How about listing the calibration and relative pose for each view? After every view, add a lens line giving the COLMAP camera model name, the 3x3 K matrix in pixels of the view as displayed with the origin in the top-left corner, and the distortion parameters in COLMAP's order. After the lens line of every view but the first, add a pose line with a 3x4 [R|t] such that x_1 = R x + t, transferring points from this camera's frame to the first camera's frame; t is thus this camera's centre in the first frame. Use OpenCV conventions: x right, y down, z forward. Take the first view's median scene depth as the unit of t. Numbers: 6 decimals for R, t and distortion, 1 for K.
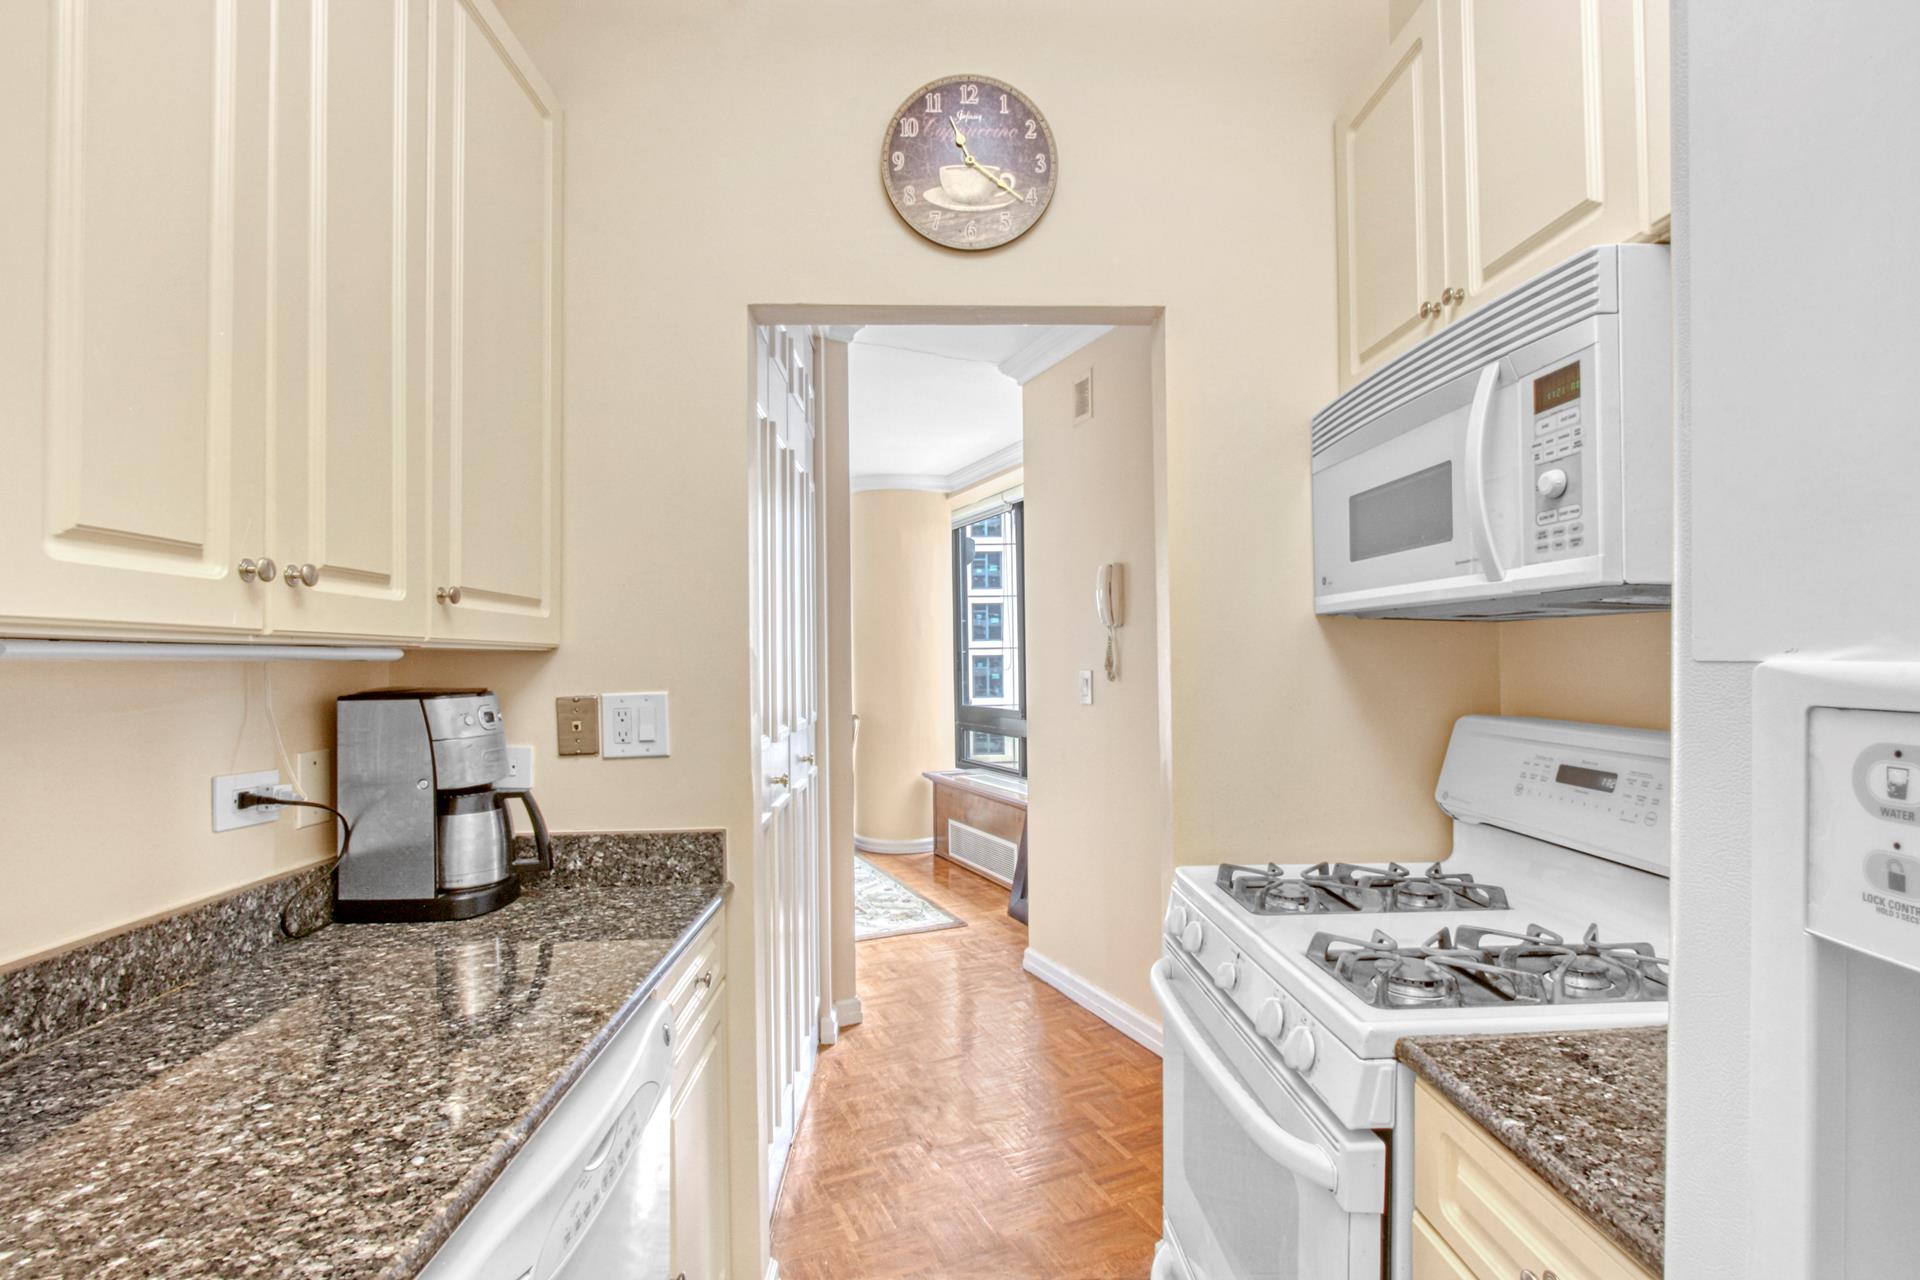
lens RADIAL K [[885.3, 0, 960.6], [0, 885.3, 648.4], [0, 0, 1]] dist [-0.009876, -0.000970]
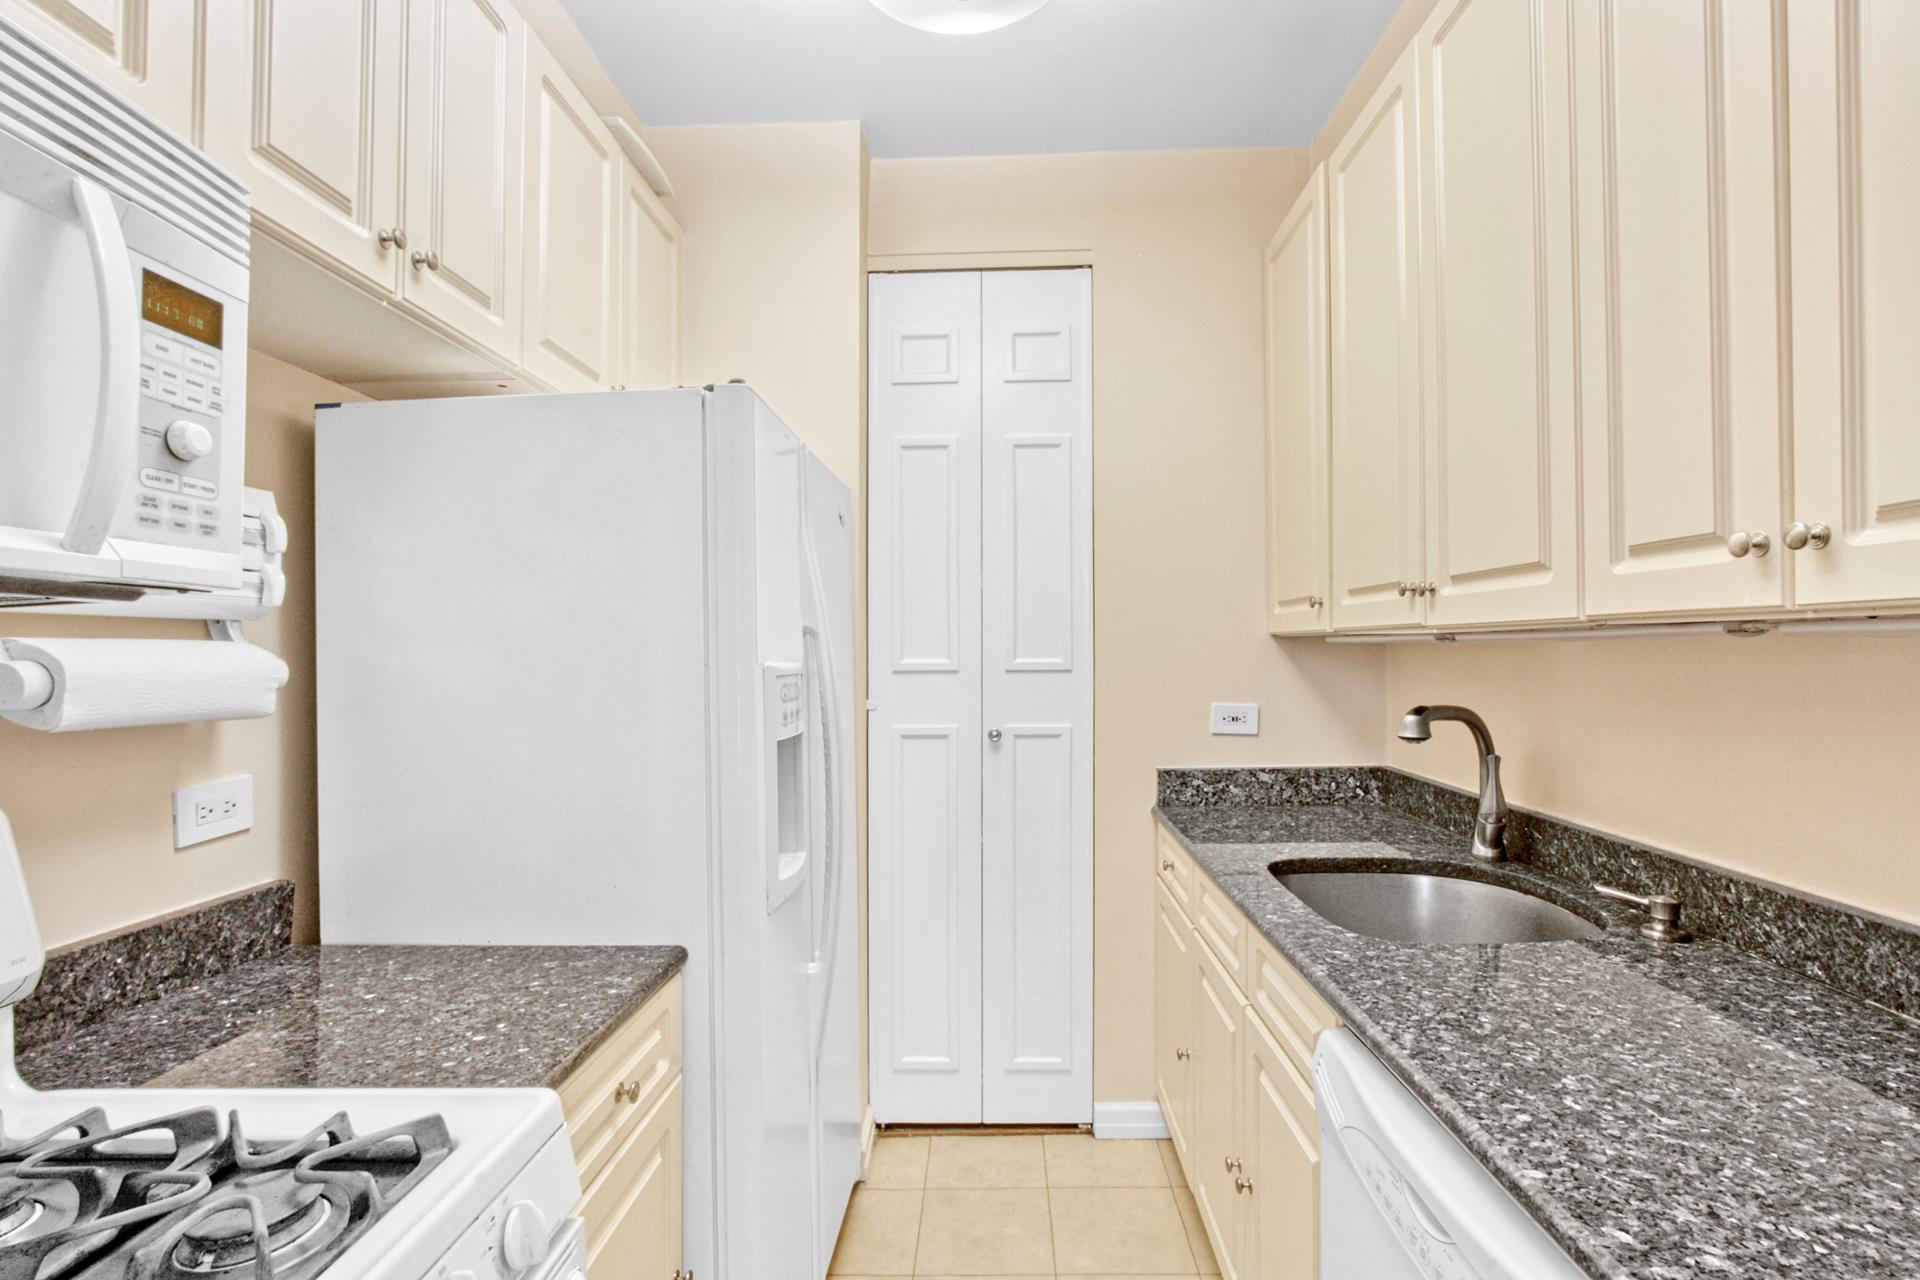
lens RADIAL K [[885.3, 0, 962.4], [0, 885.3, 644.6], [0, 0, 1]] dist [-0.009876, -0.000970]
pose [[-0.997403, 0.030271, 0.065348, -0.000863], [0.028933, 0.999354, -0.021318, 0.013492], [-0.065951, -0.019372, -0.997635, 1.692379]]
